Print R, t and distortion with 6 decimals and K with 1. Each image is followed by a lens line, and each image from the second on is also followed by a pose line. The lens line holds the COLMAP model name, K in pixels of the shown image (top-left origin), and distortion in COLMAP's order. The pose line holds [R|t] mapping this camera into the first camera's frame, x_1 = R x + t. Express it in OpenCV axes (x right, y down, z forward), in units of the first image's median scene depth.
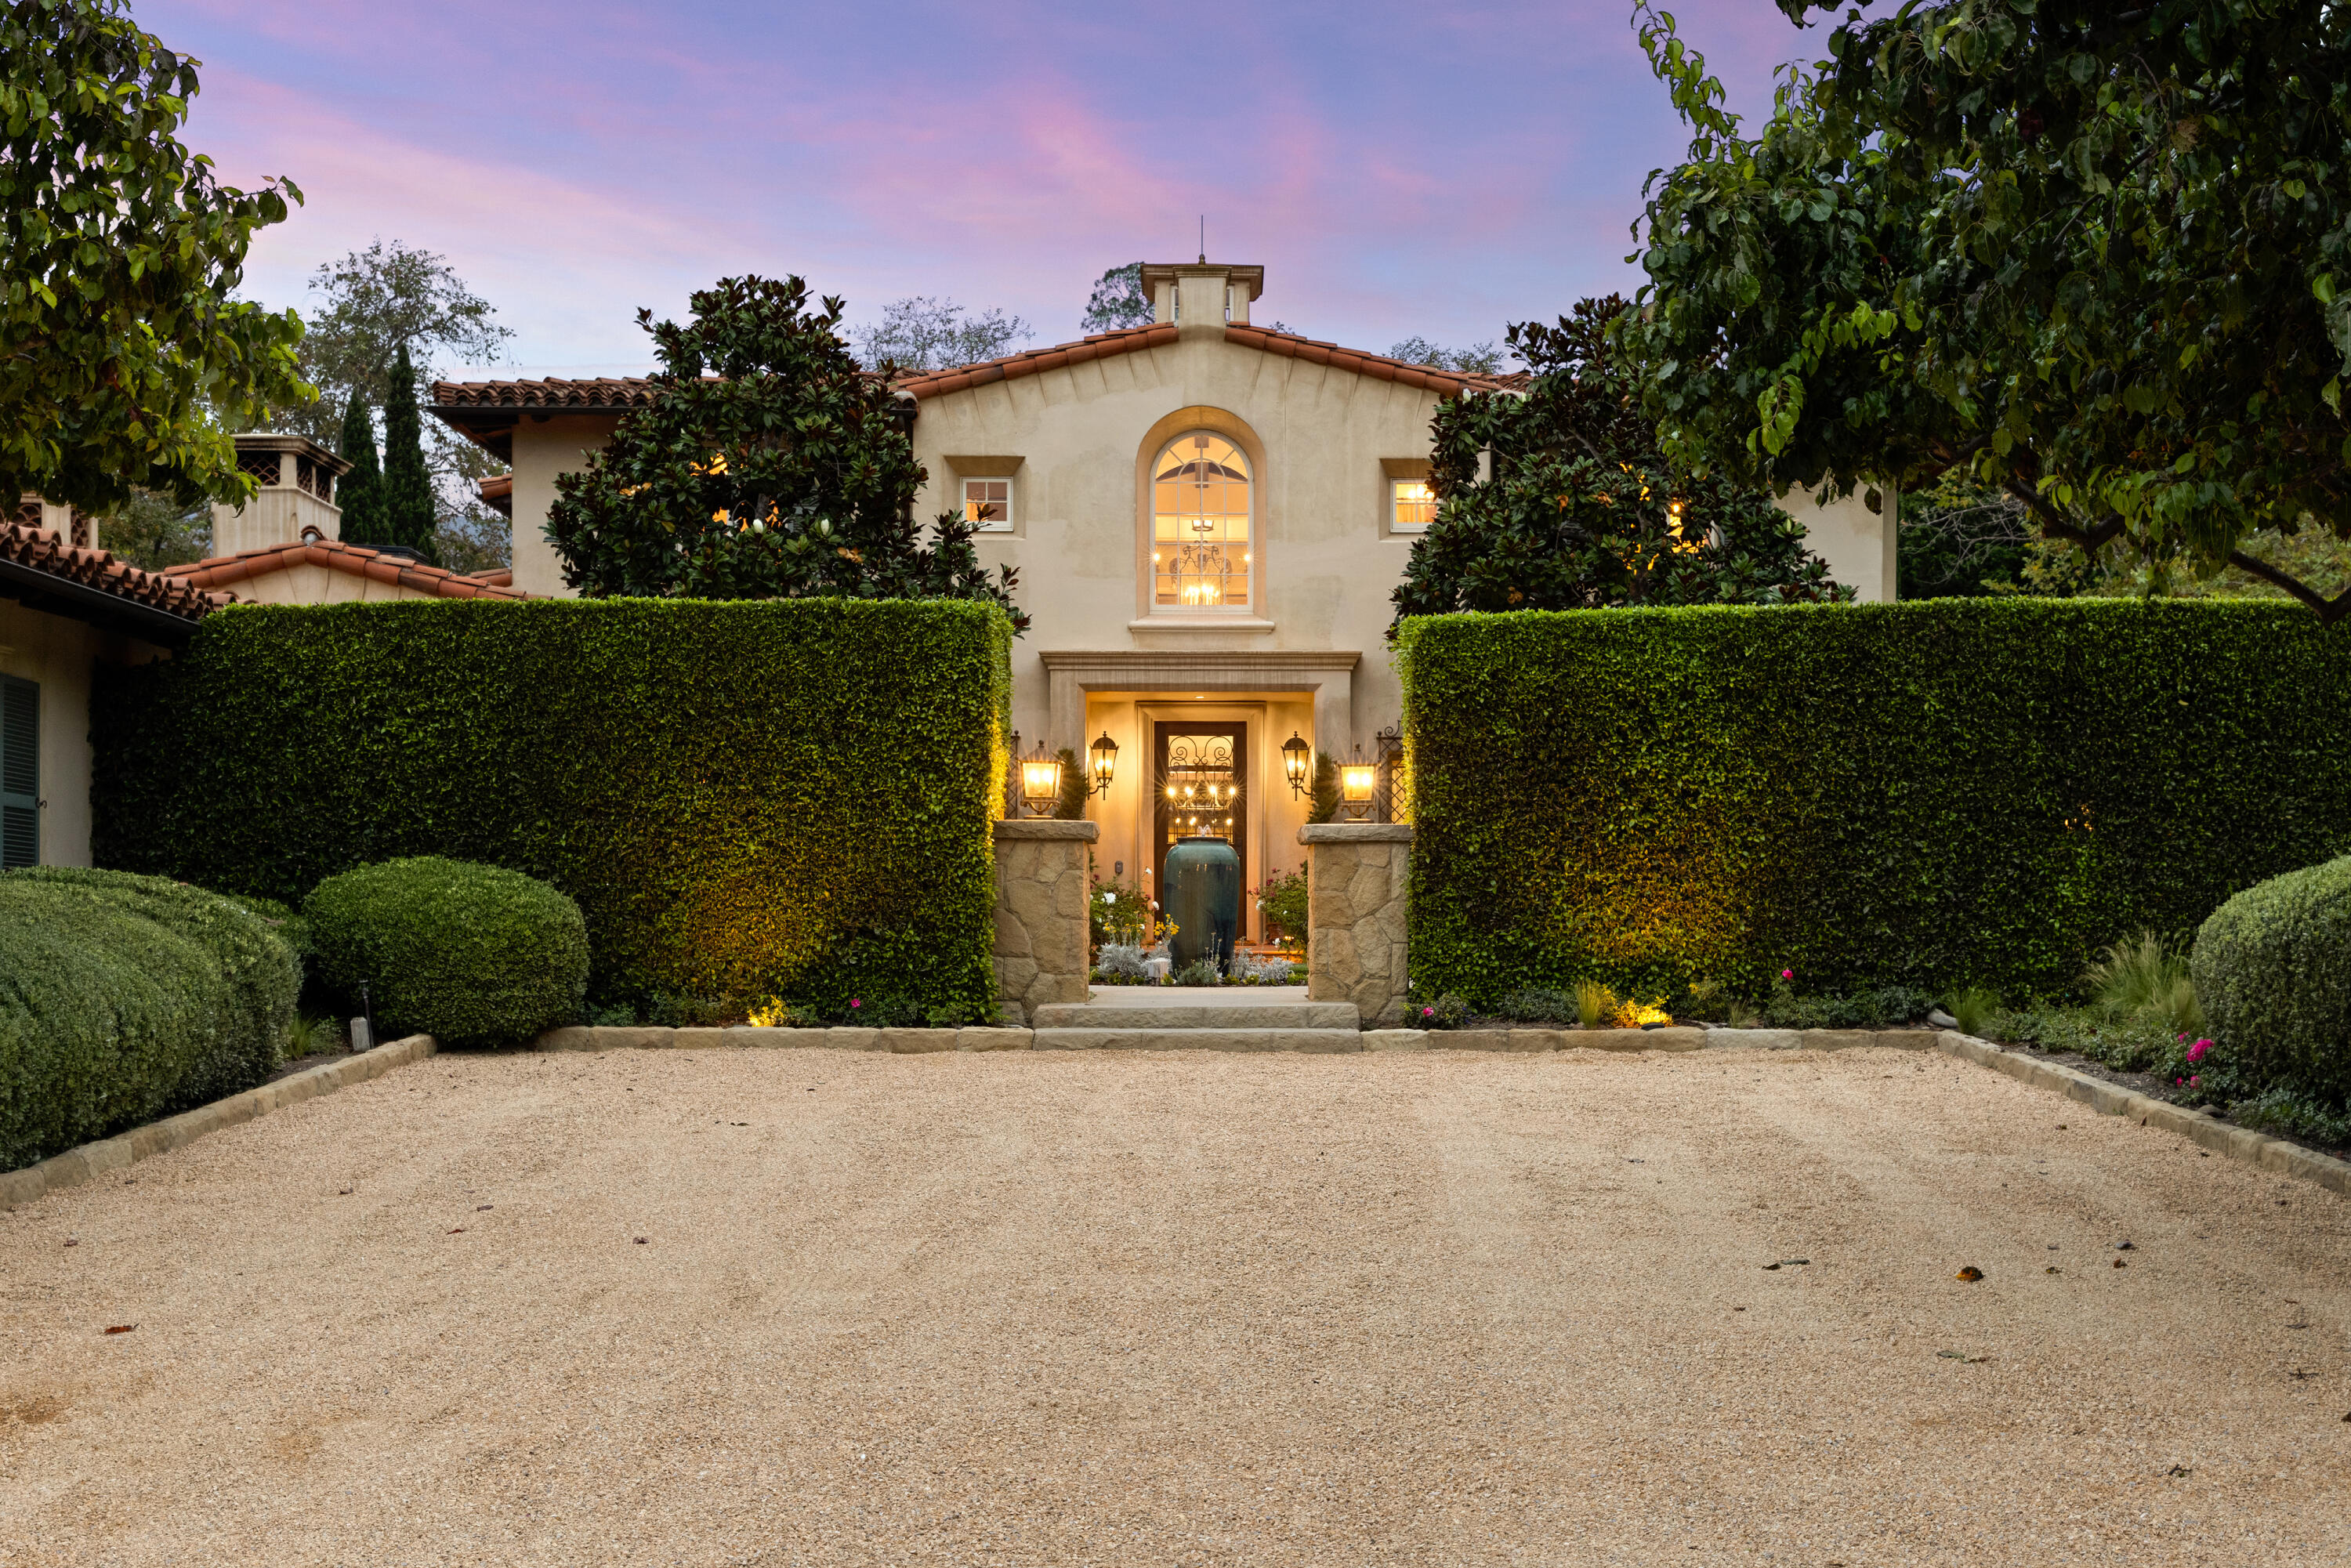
lens RADIAL K [[2370.5, 0, 1230.9], [0, 2370.5, 945.9], [0, 0, 1]] dist [0.041113, 0.000000]
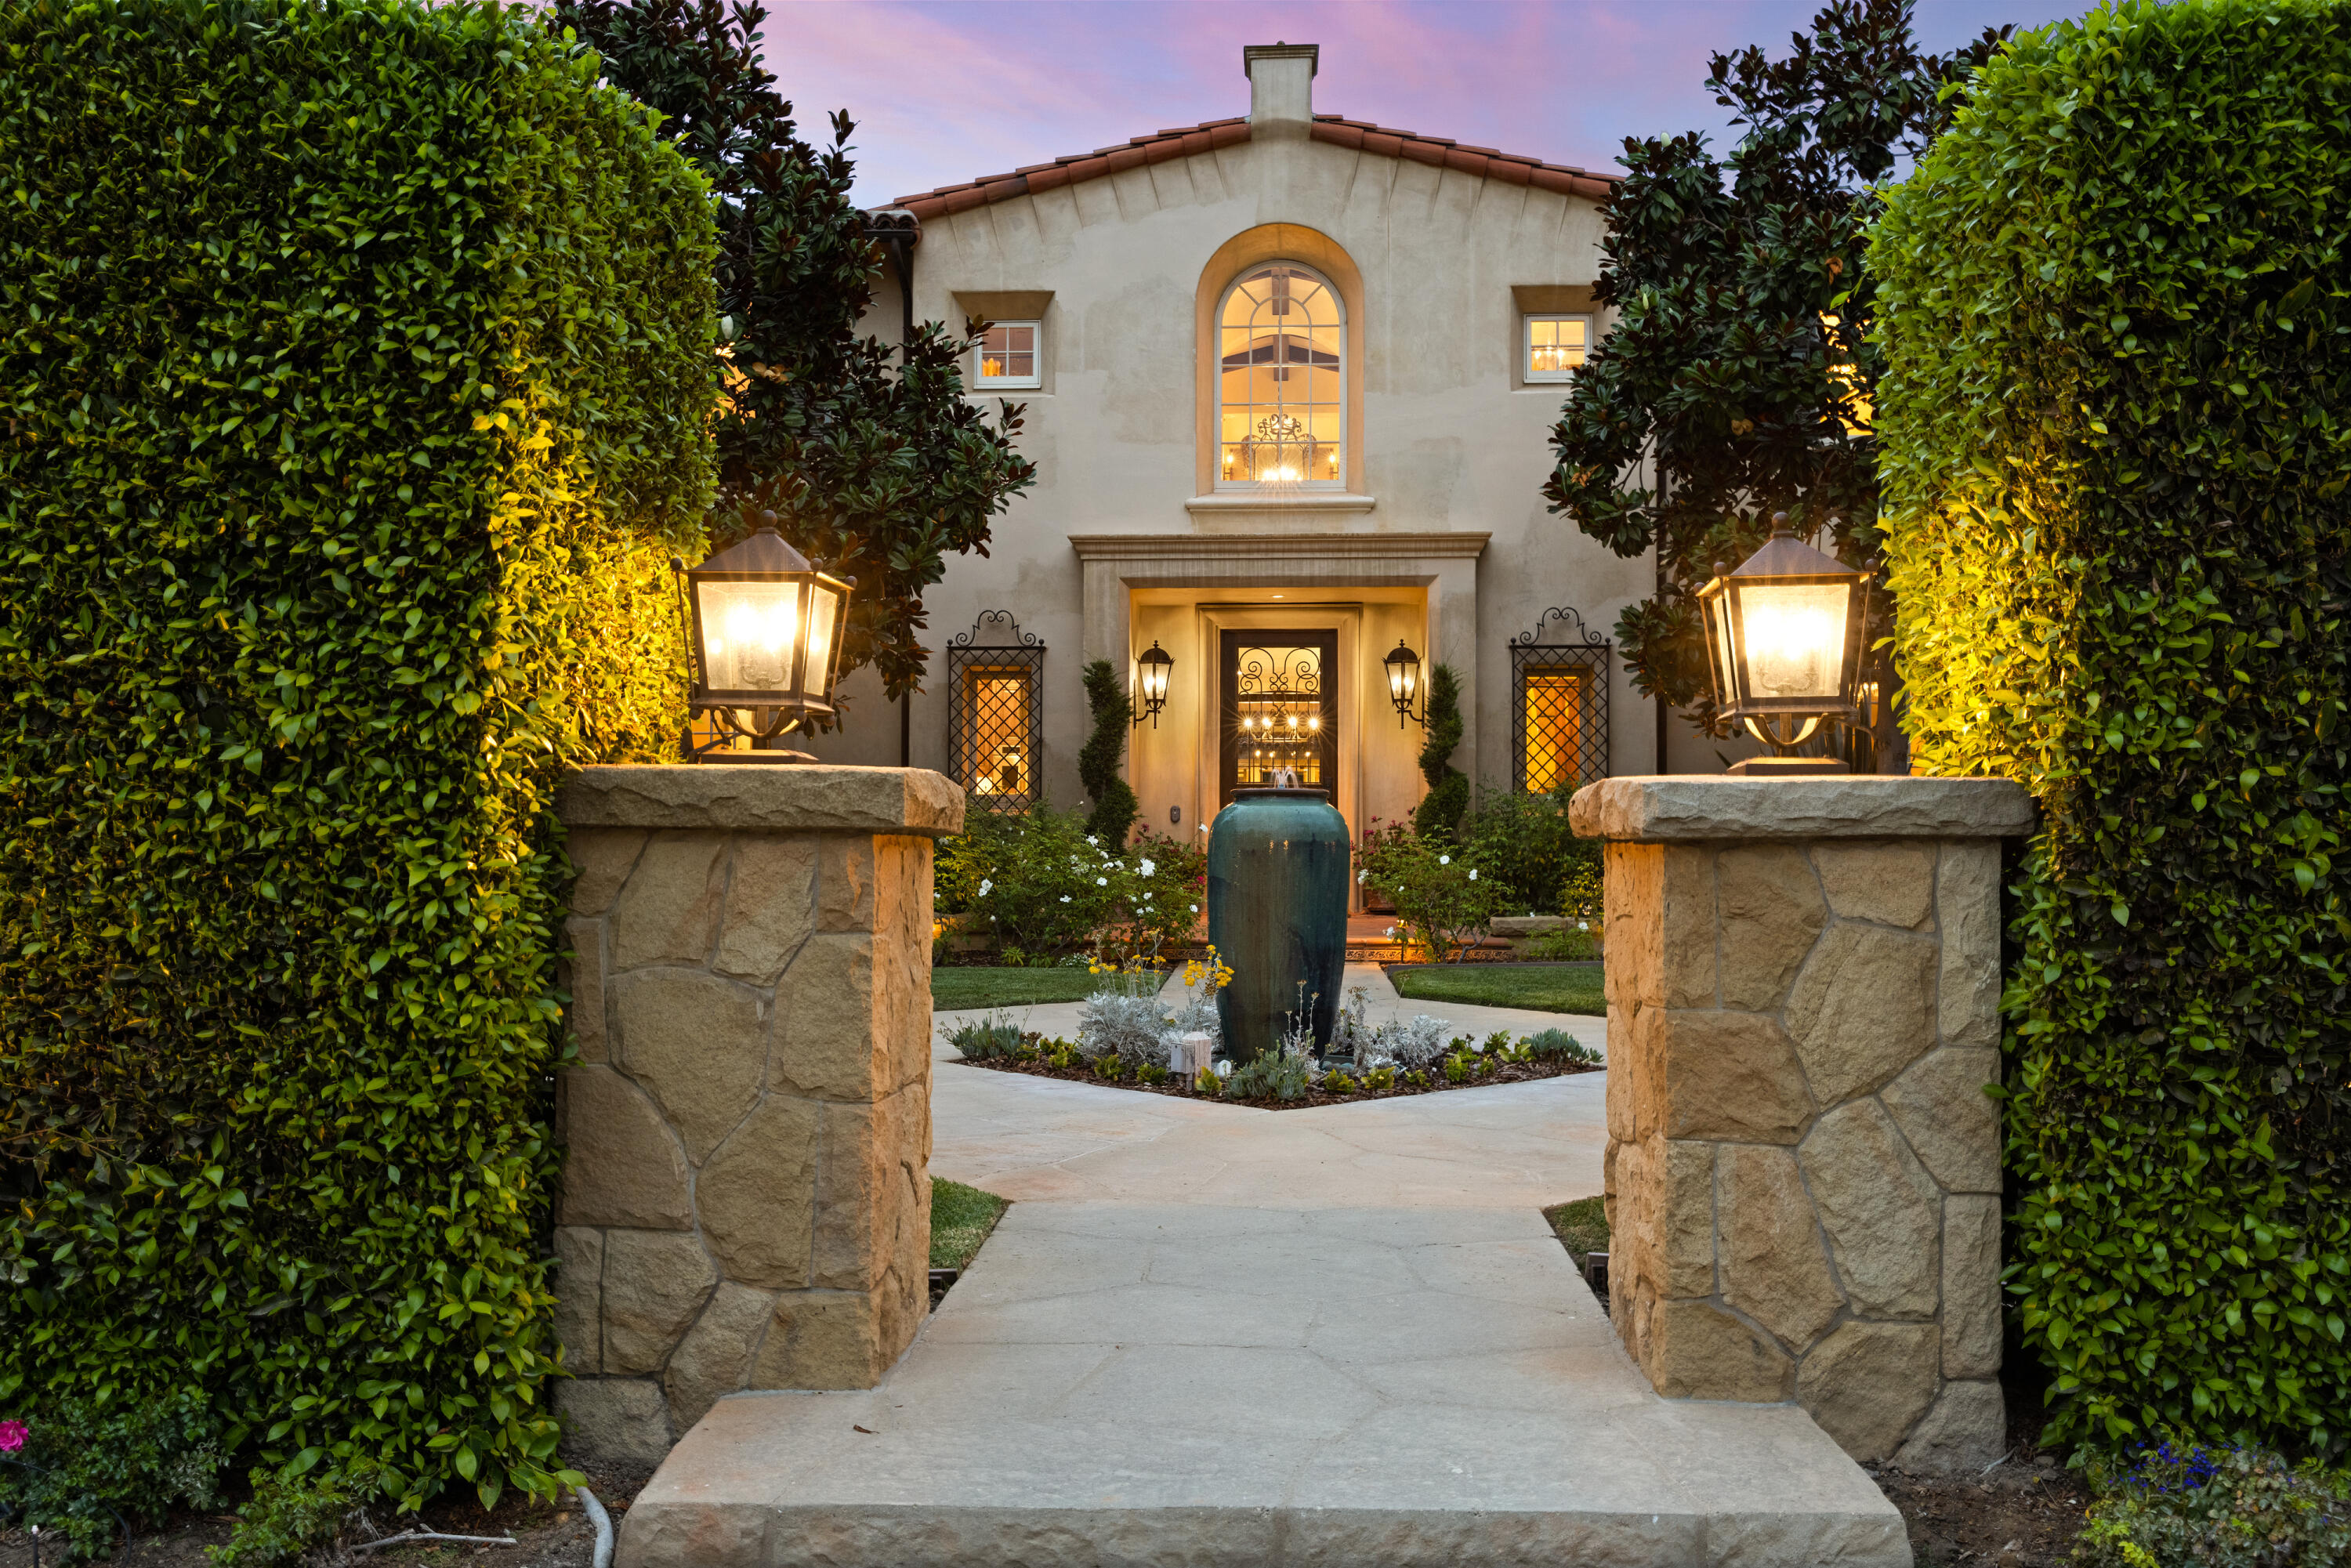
lens RADIAL K [[1925.9, 0, 1184.8], [0, 1925.9, 783.2], [0, 0, 1]] dist [0.007380, 0.003454]
pose [[0.998038, -0.000874, -0.062602, -0.004231], [-0.001428, 0.999325, -0.036715, -0.020974], [0.062592, 0.036732, 0.997363, 0.380623]]
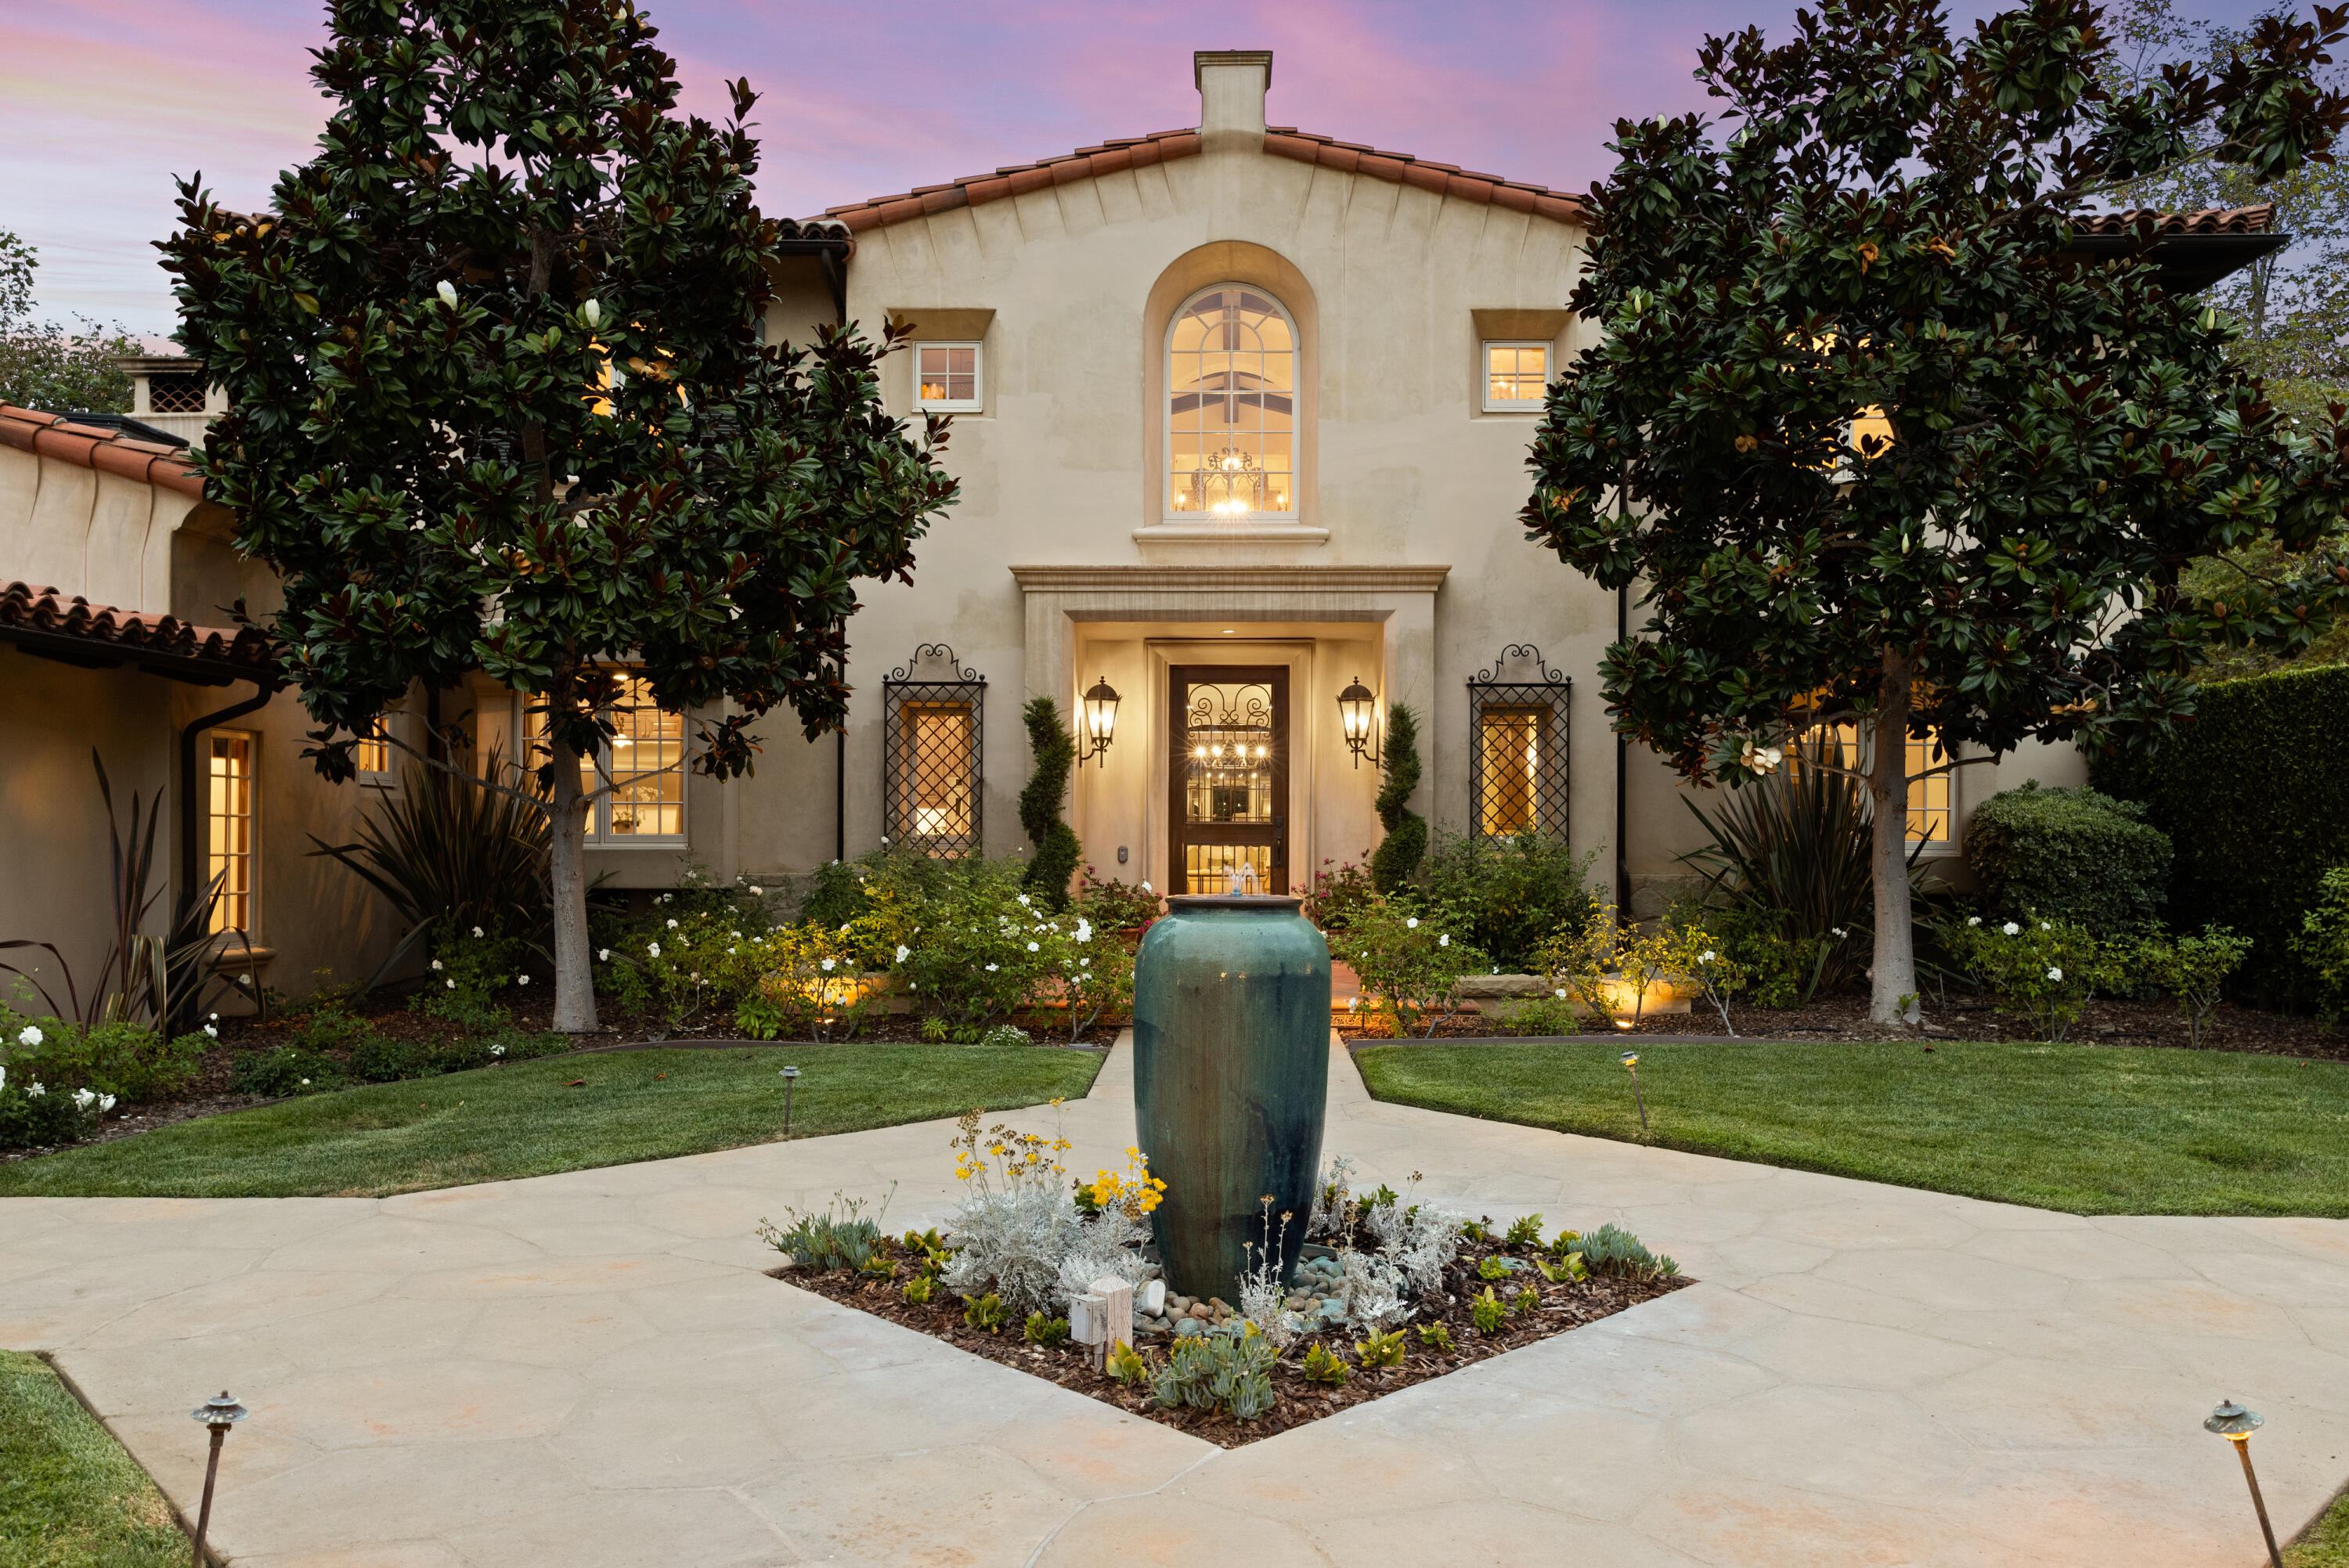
lens RADIAL K [[1646.9, 0, 1214.0], [0, 1646.9, 832.7], [0, 0, 1]] dist [0.019095, -0.001678]
pose [[0.999765, 0.001861, -0.021581, -0.006491], [-0.002136, 0.999917, -0.012706, -0.035306], [0.021556, 0.012749, 0.999686, 0.491805]]
